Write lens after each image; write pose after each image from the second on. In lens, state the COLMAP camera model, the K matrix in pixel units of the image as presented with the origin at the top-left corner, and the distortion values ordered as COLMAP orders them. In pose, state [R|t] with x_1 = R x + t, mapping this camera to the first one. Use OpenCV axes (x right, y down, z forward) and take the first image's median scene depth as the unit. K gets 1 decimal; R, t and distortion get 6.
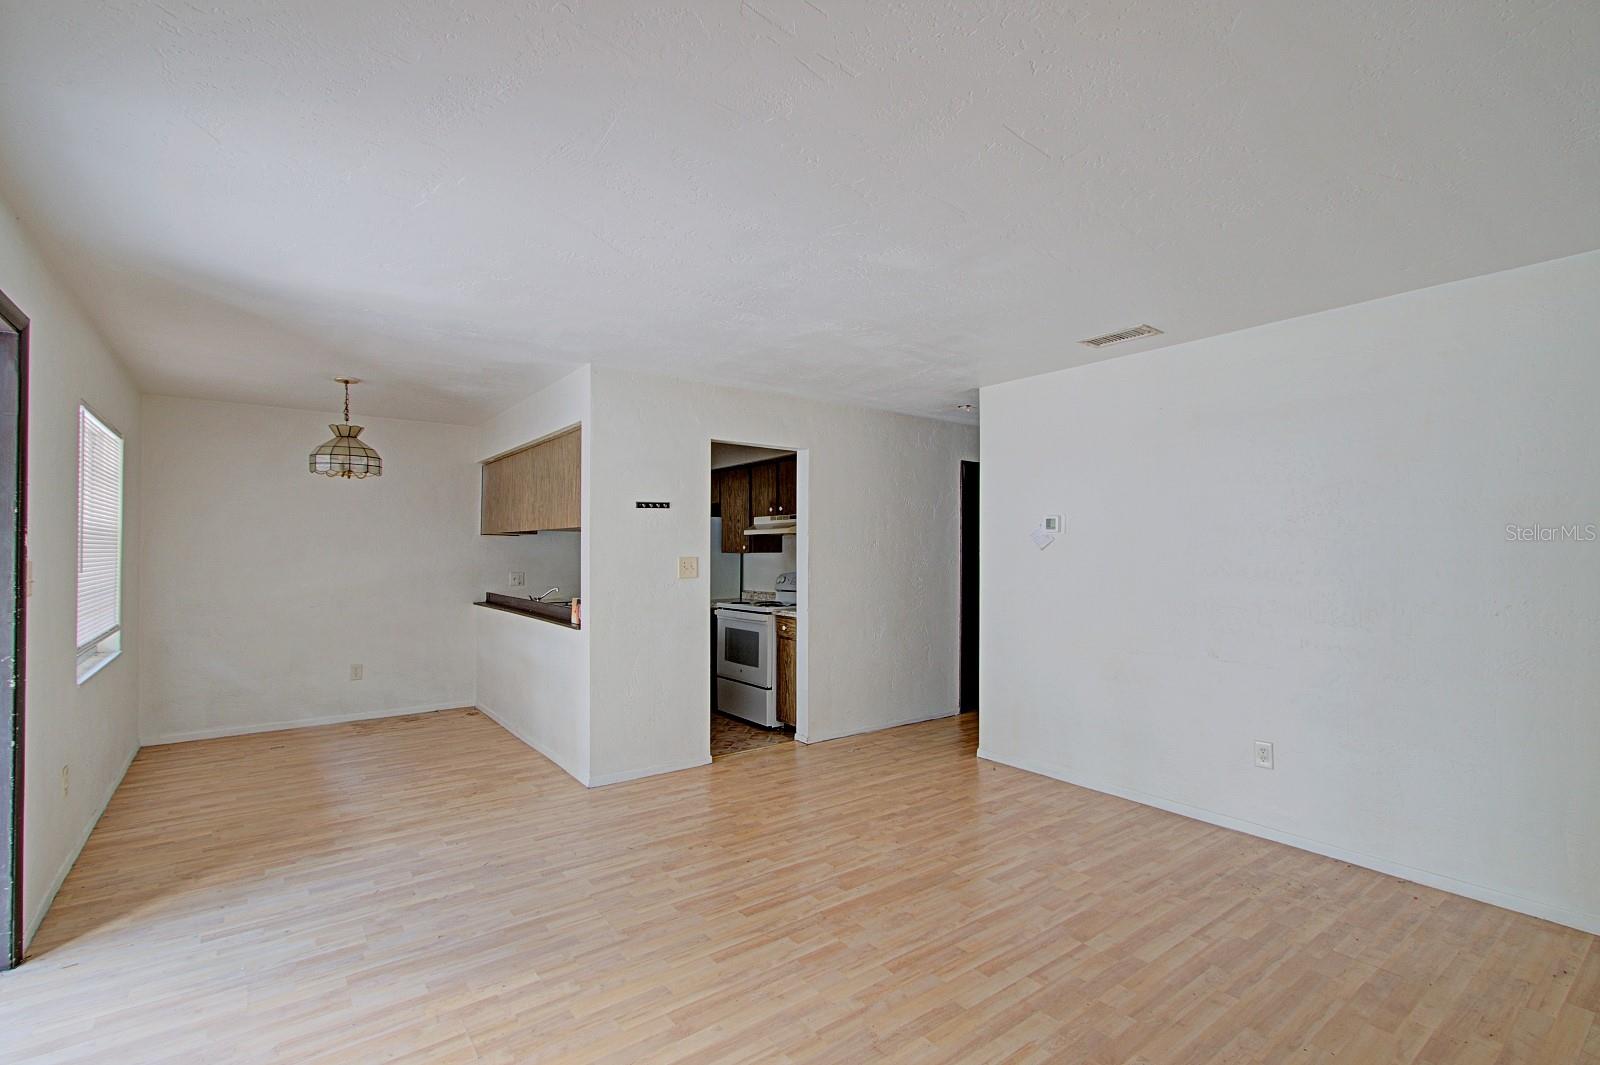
lens RADIAL K [[730.2, 0, 793.9], [0, 730.2, 543.9], [0, 0, 1]] dist [0.001474, 0.000586]
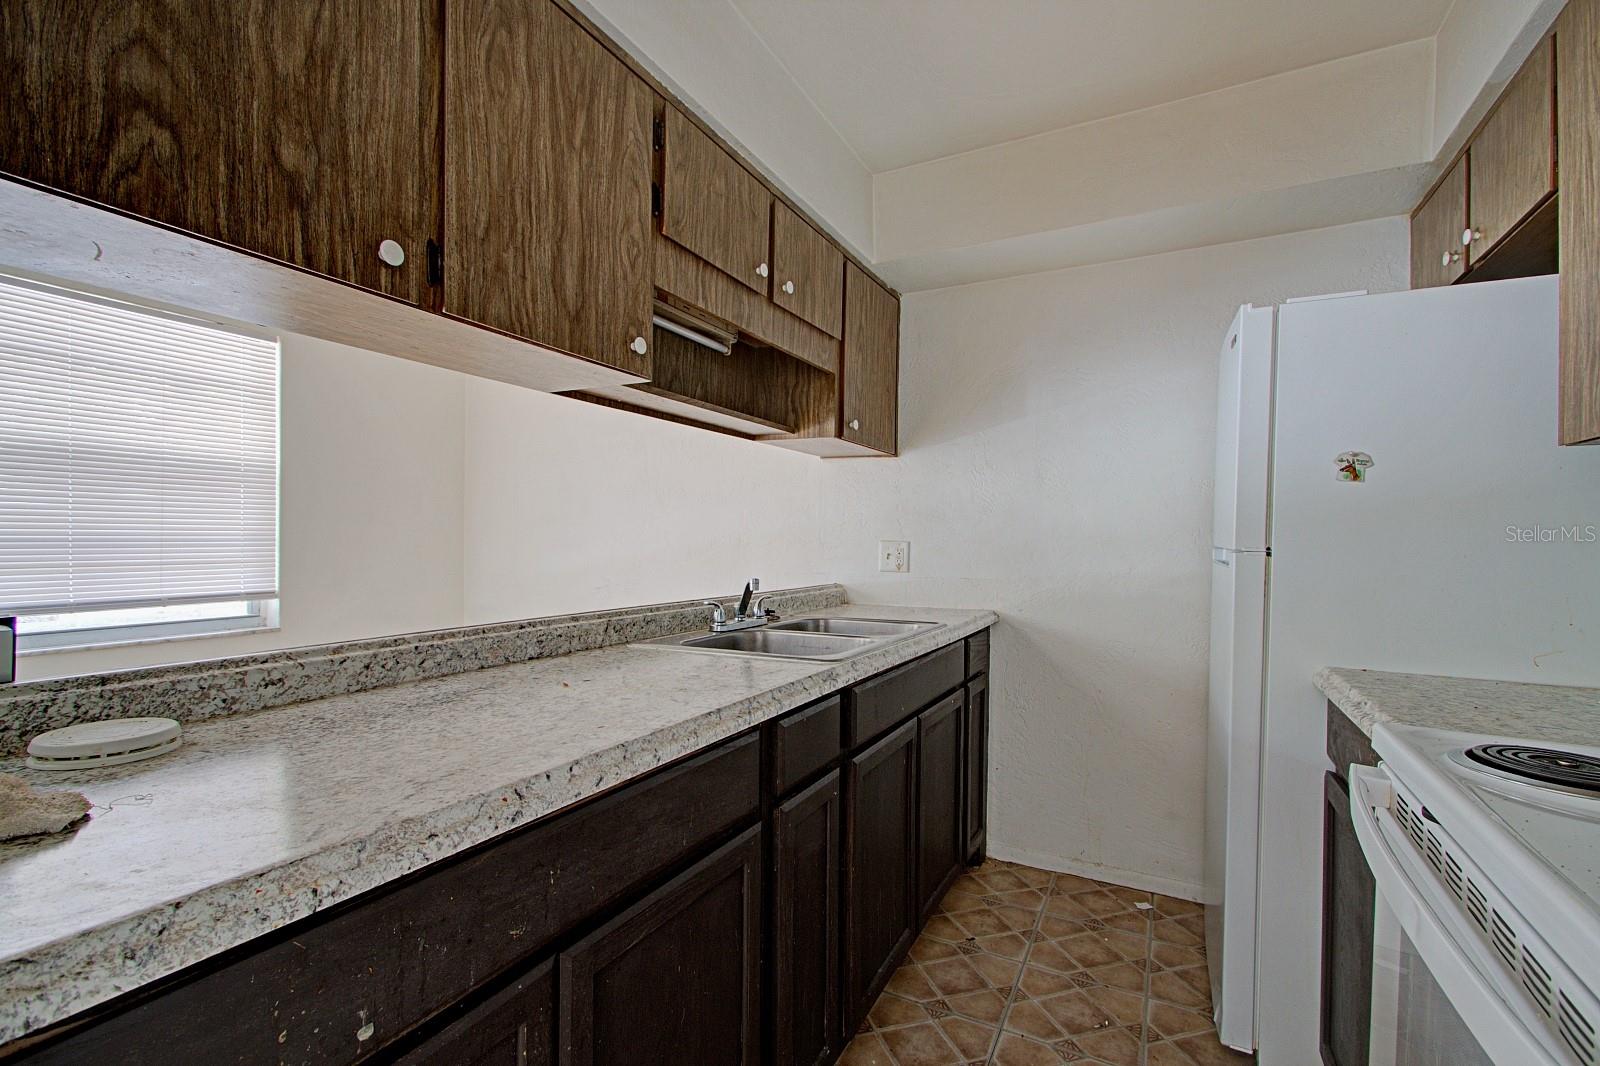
lens RADIAL K [[726.1, 0, 802.1], [0, 726.1, 541.2], [0, 0, 1]] dist [0.004077, 0.001404]
pose [[0.439894, 0.006095, -0.898029, -0.023168], [0.000942, 0.999973, 0.007248, 0.052970], [0.898049, -0.004034, 0.439877, 1.115691]]
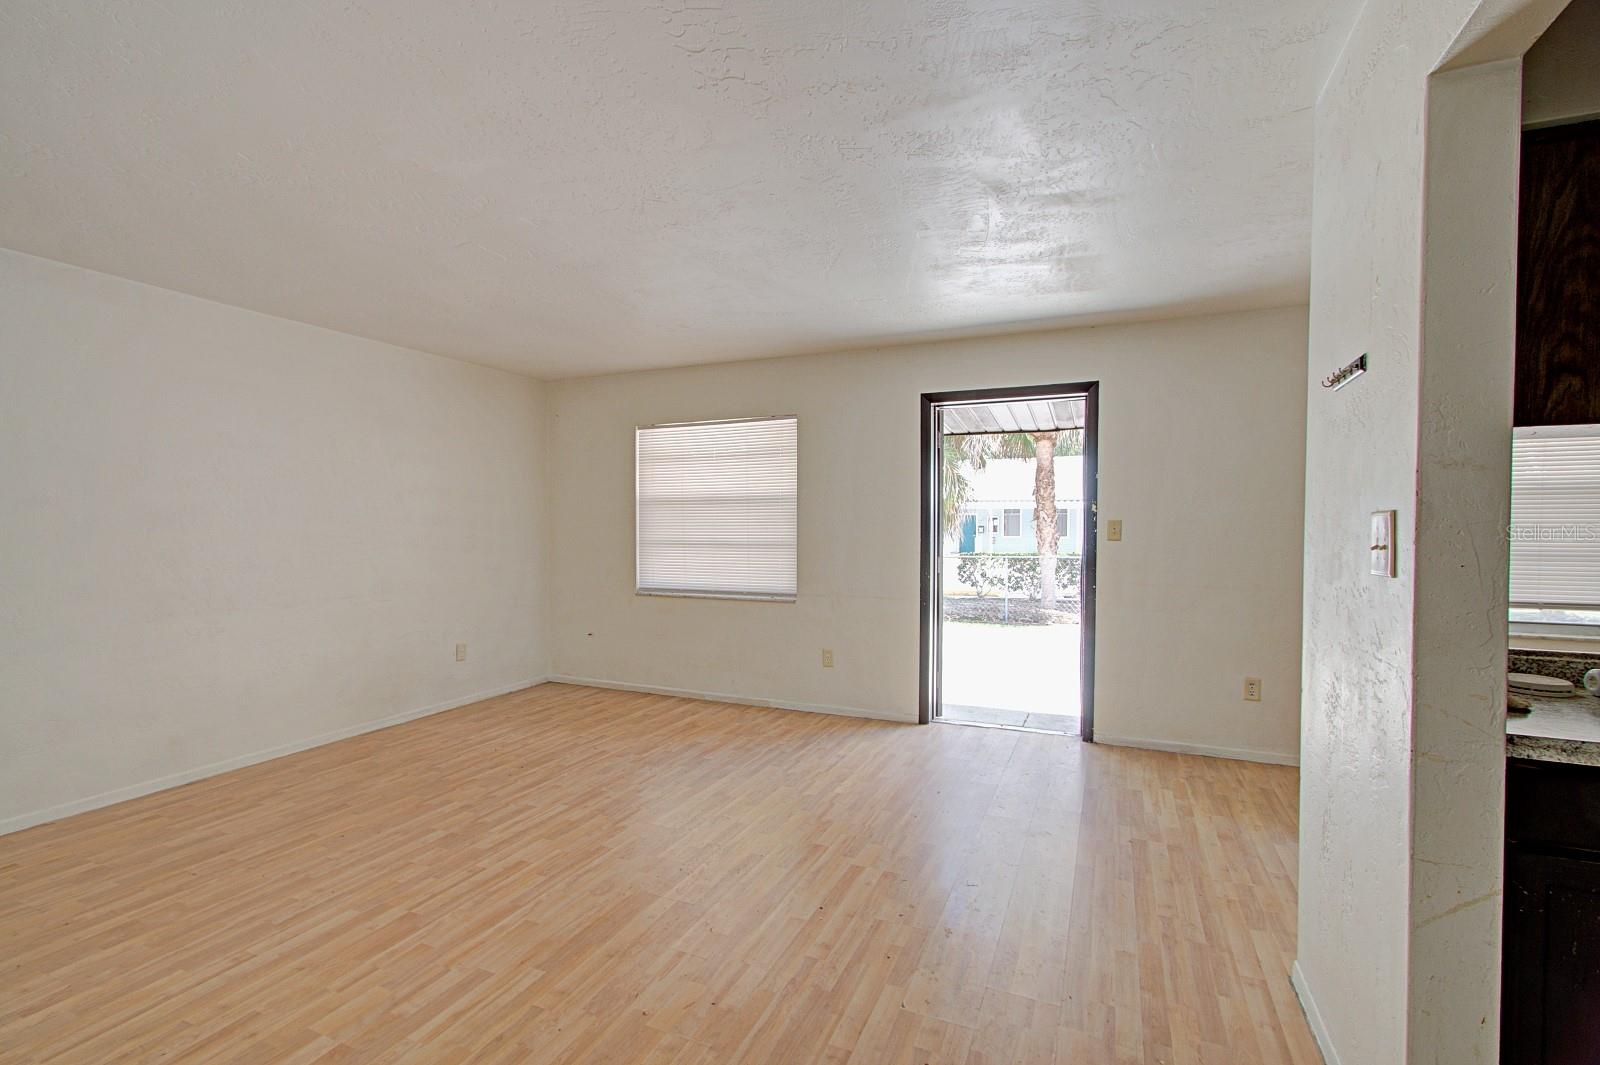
lens RADIAL K [[722.5, 0, 802.5], [0, 722.5, 547.4], [0, 0, 1]] dist [-0.009414, 0.000866]
pose [[-0.867021, 0.012658, -0.498110, 0.232768], [0.002318, 0.999769, 0.021371, 0.027947], [0.498266, 0.017375, -0.866850, 1.166579]]
